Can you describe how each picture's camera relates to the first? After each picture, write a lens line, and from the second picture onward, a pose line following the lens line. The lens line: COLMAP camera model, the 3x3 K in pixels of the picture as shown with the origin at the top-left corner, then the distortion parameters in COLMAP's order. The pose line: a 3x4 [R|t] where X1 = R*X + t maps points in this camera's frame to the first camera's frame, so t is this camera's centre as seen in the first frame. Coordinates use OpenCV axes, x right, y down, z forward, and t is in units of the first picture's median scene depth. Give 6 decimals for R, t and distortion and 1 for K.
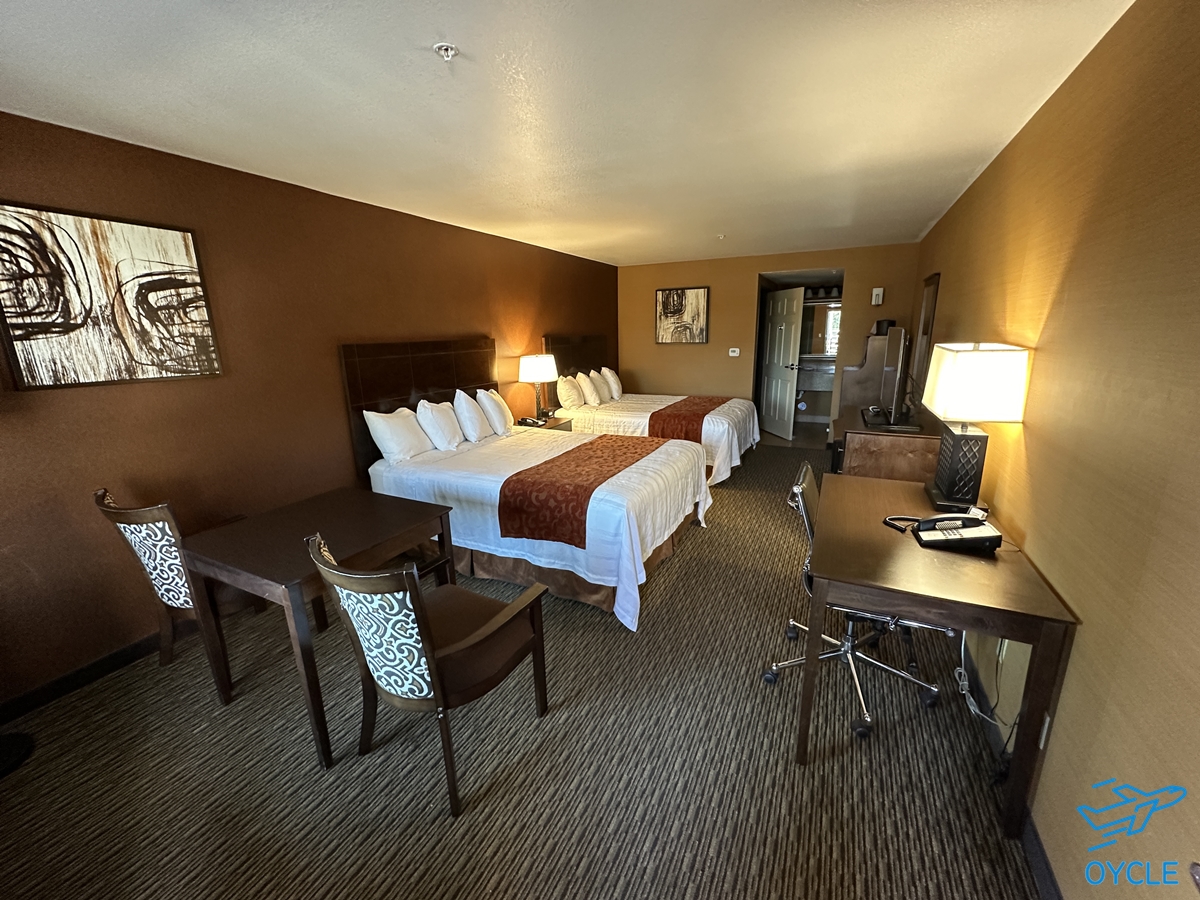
lens RADIAL K [[480.2, 0, 598.5], [0, 480.2, 449.3], [0, 0, 1]] dist [-0.000704, 0.000260]
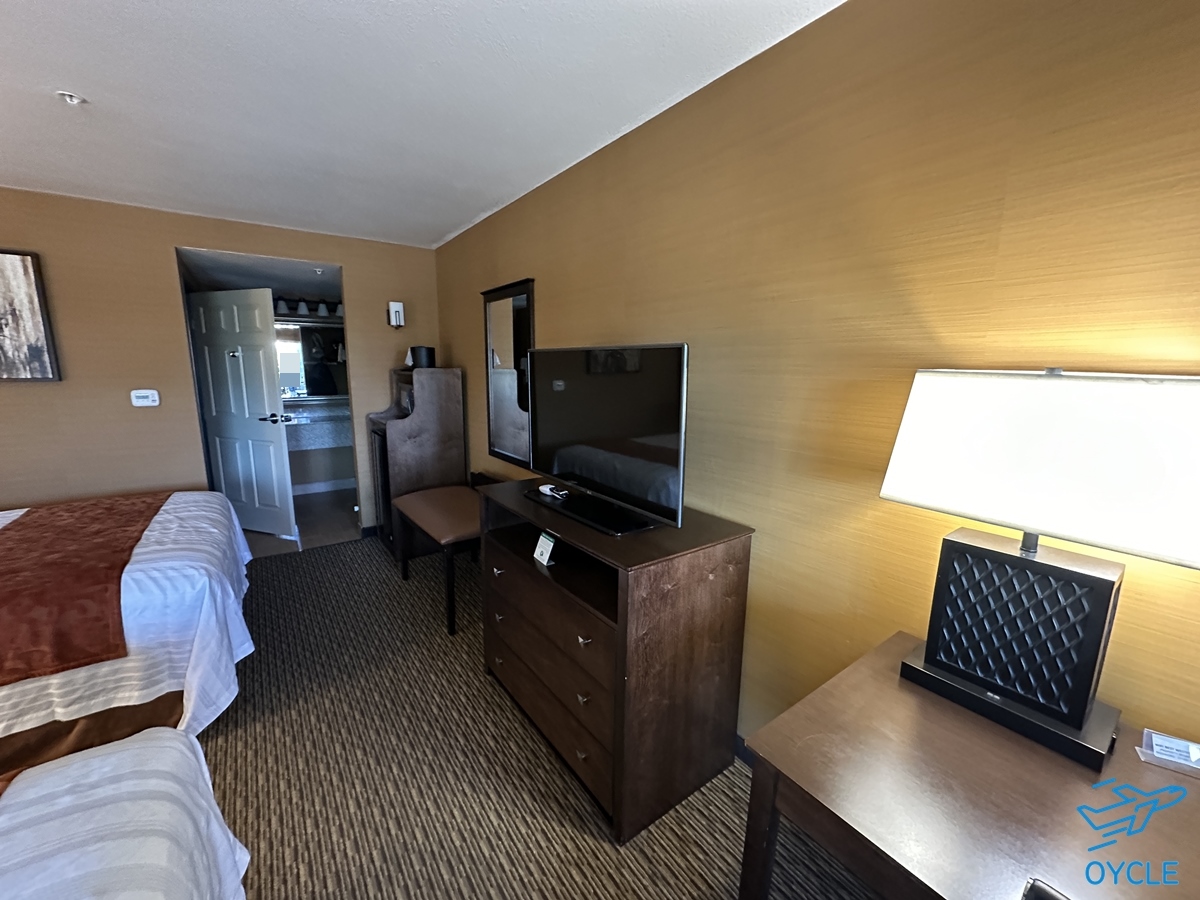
lens RADIAL K [[480.2, 0, 596.1], [0, 480.2, 452.3], [0, 0, 1]] dist [-0.000704, 0.000260]
pose [[0.469713, -0.131995, 0.872896, 0.077403], [0.197346, 0.979438, 0.041912, -0.095212], [-0.860479, 0.152576, 0.486103, 0.458568]]
